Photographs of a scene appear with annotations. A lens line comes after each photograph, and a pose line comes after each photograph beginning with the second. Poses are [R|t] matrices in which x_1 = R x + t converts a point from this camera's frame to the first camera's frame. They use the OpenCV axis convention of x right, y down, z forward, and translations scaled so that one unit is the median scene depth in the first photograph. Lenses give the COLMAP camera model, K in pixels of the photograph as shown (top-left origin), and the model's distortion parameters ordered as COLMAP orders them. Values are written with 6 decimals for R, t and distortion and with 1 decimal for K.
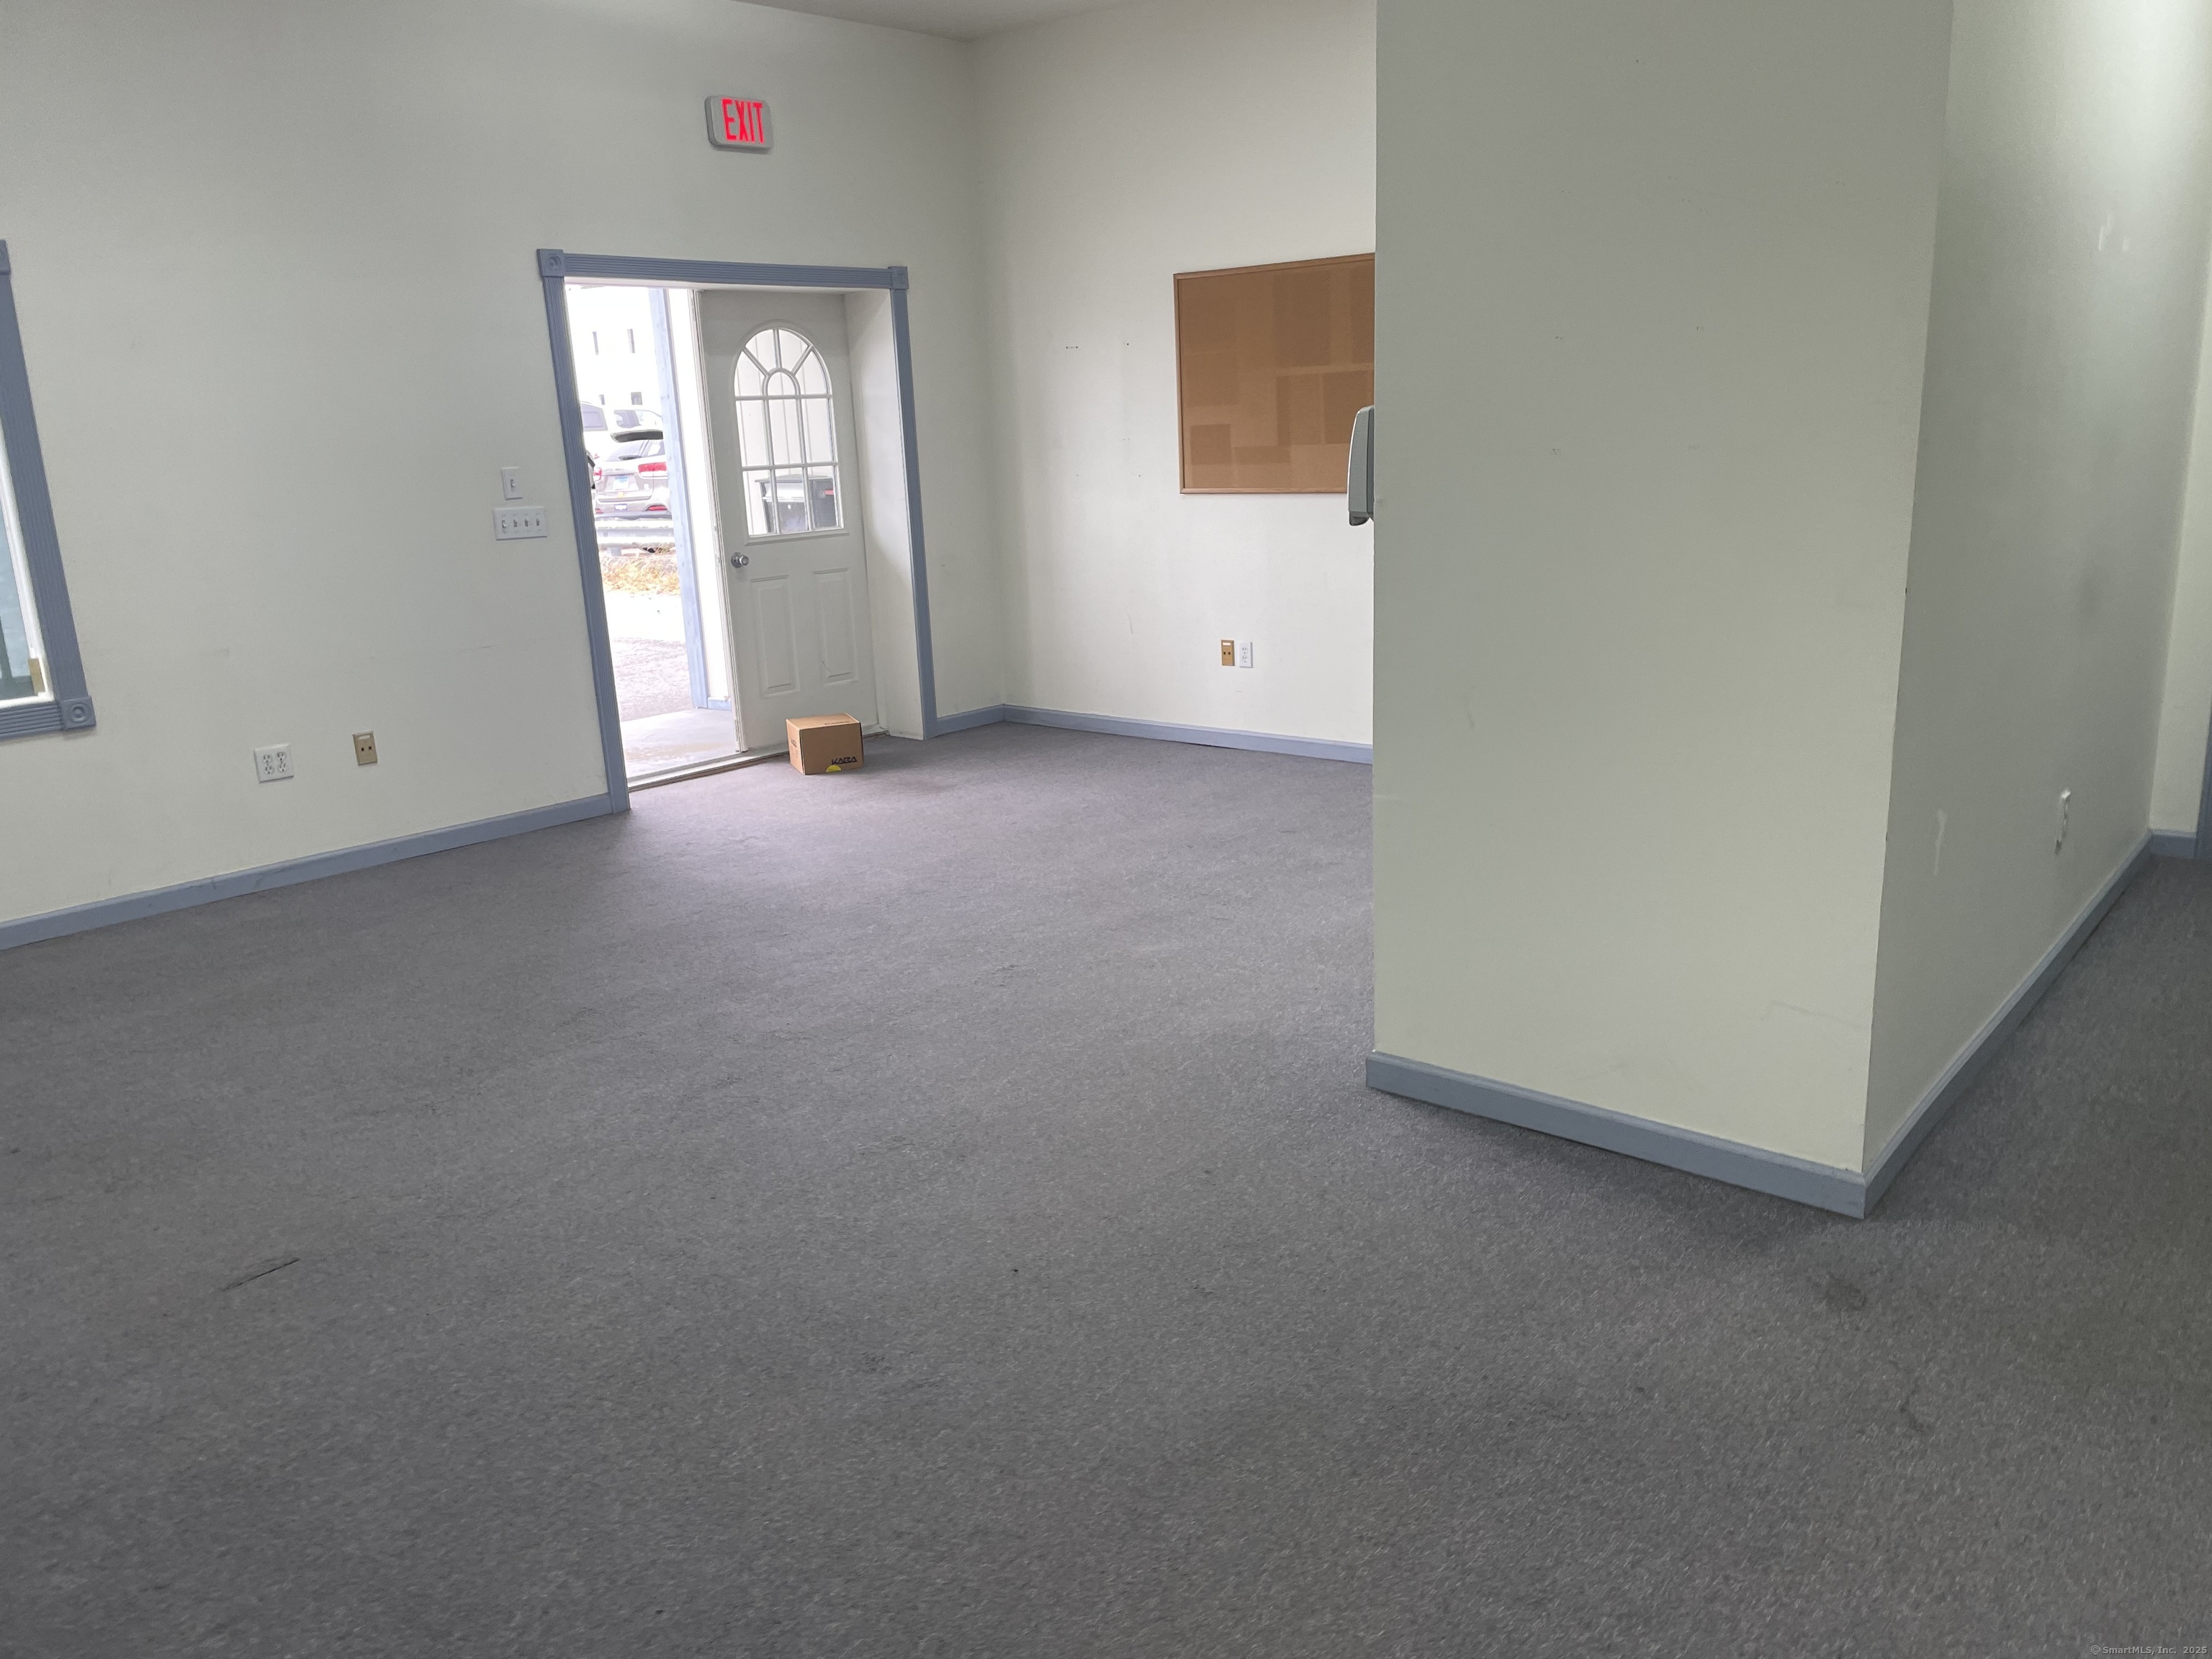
lens RADIAL K [[1679.1, 0, 1097.7], [0, 1679.1, 822.3], [0, 0, 1]] dist [0.057138, -0.075375]
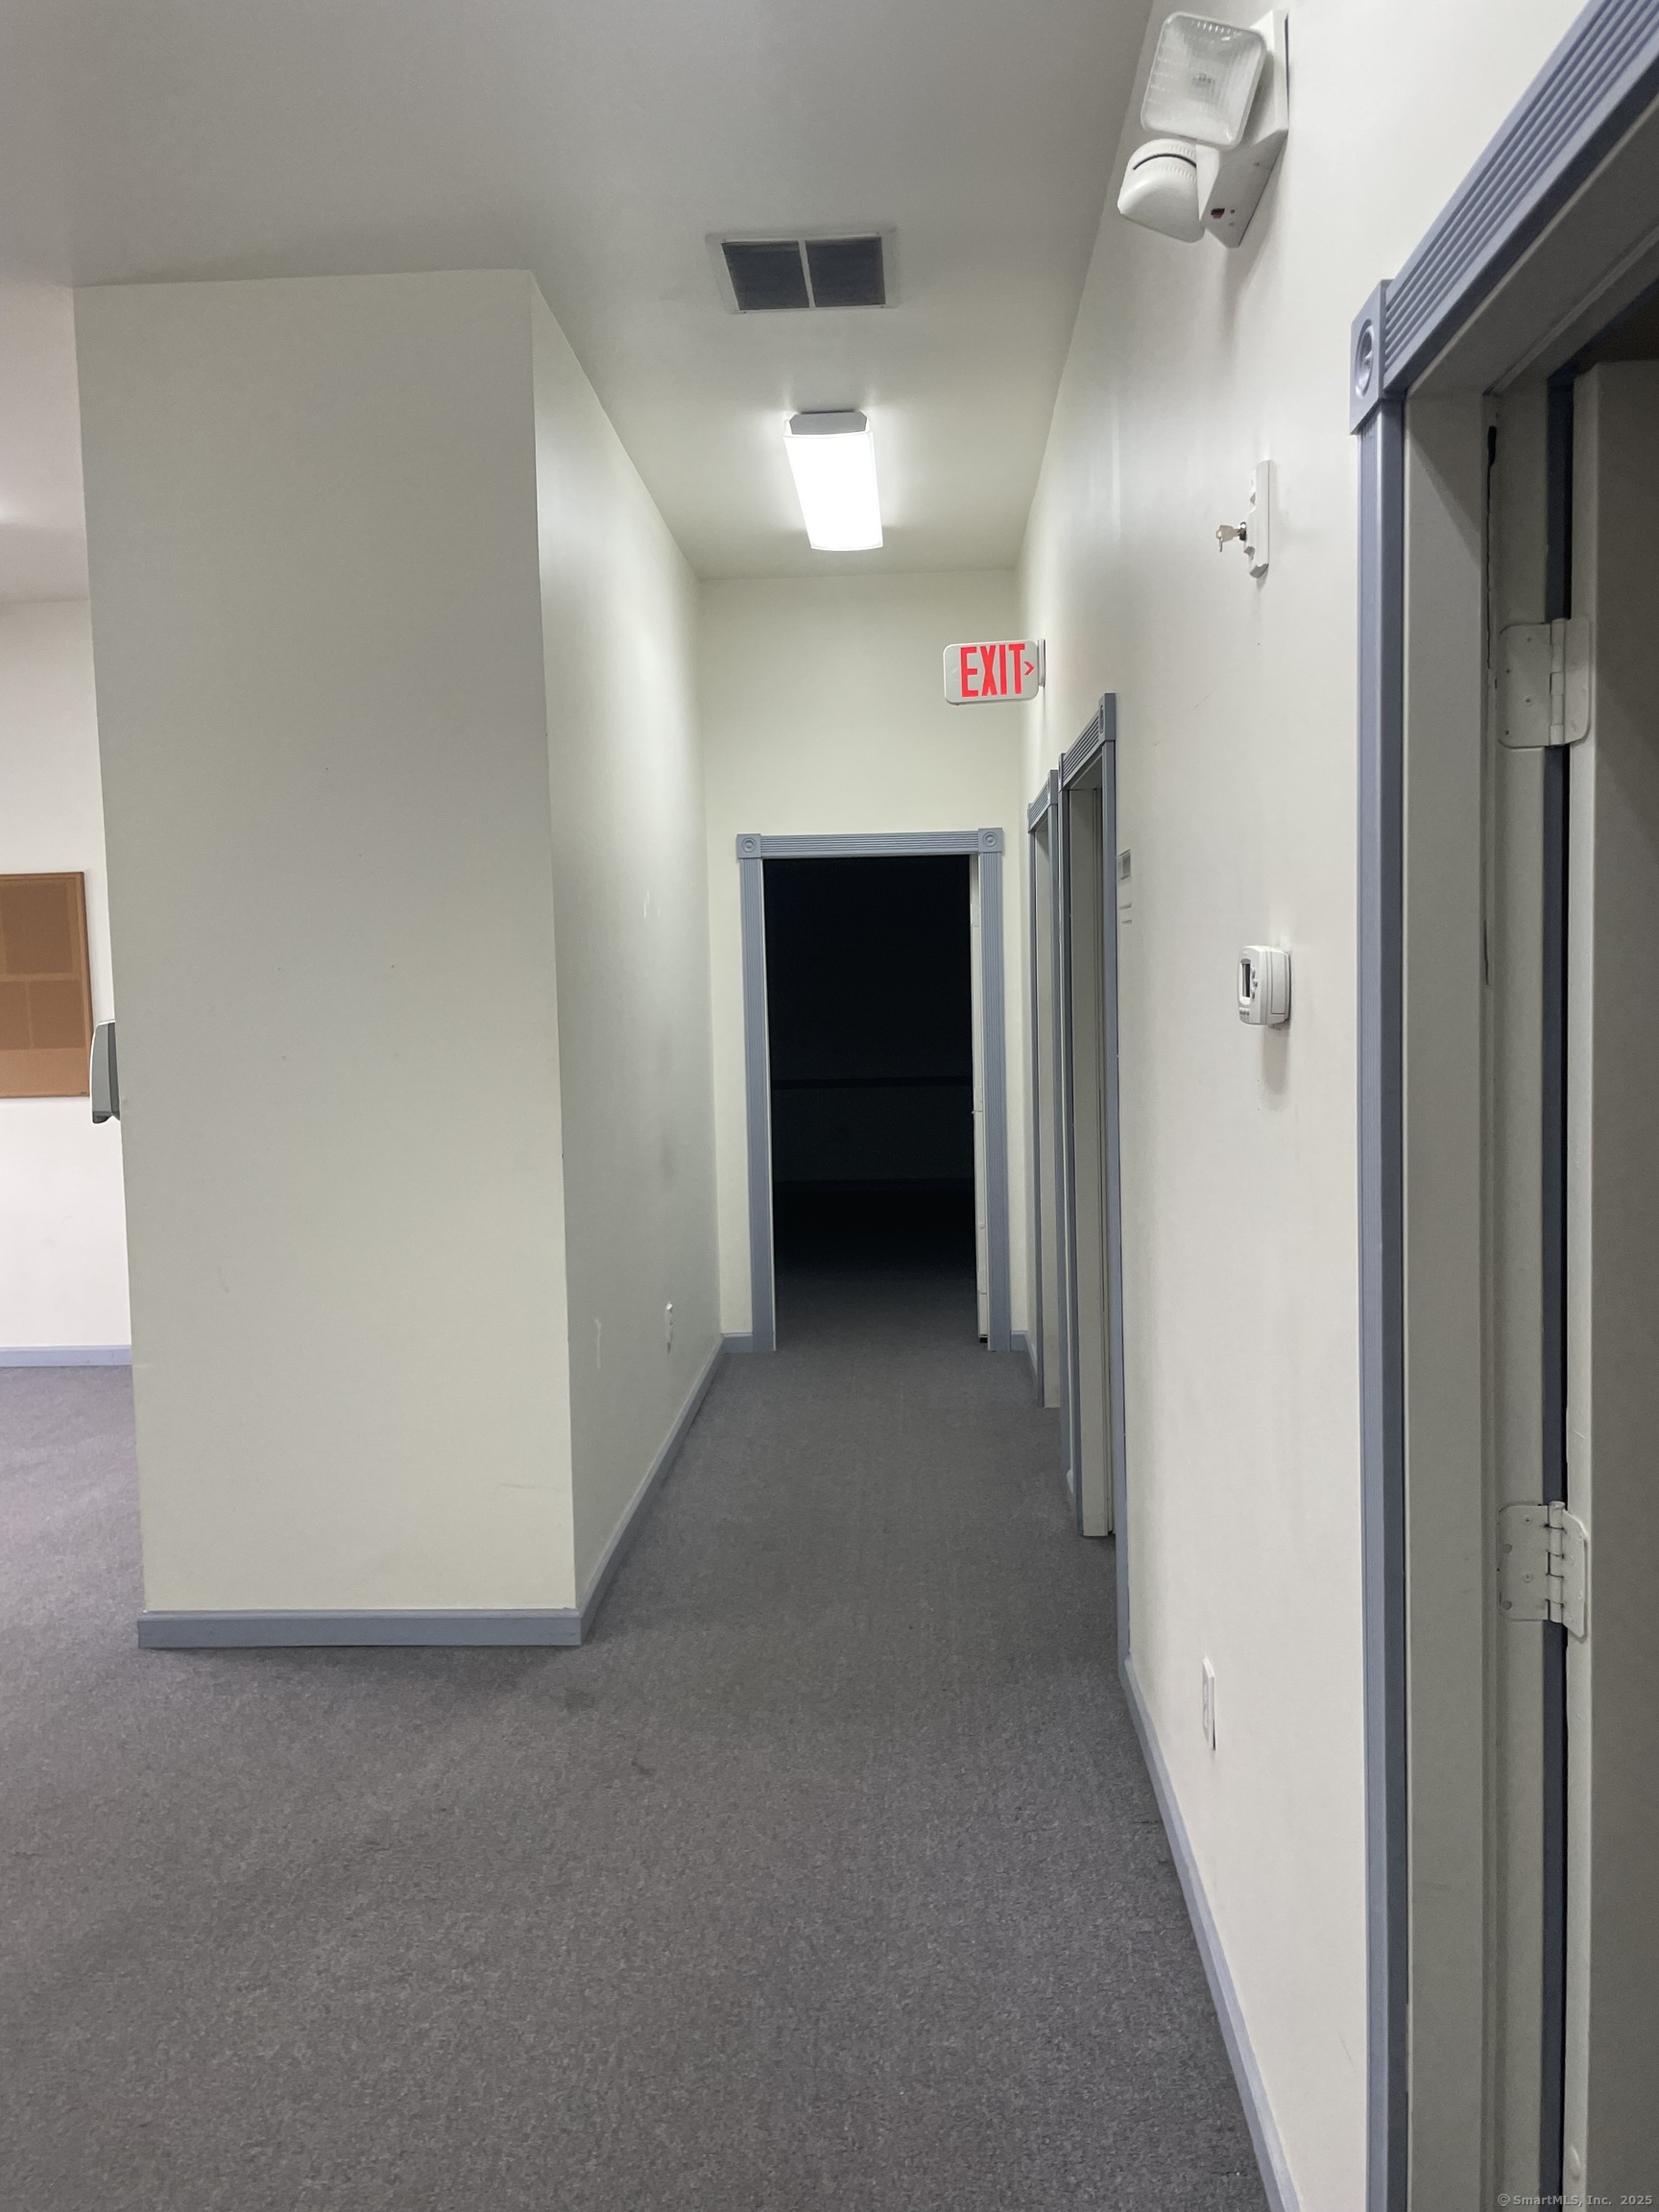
lens RADIAL K [[1679.1, 0, 822.2], [0, 1679.1, 1103.5], [0, 0, 1]] dist [0.057138, -0.075375]
pose [[0.804449, -0.027737, 0.593373, -0.151723], [0.138664, 0.980081, -0.142177, 0.043554], [-0.577610, 0.196654, 0.792271, -0.198822]]
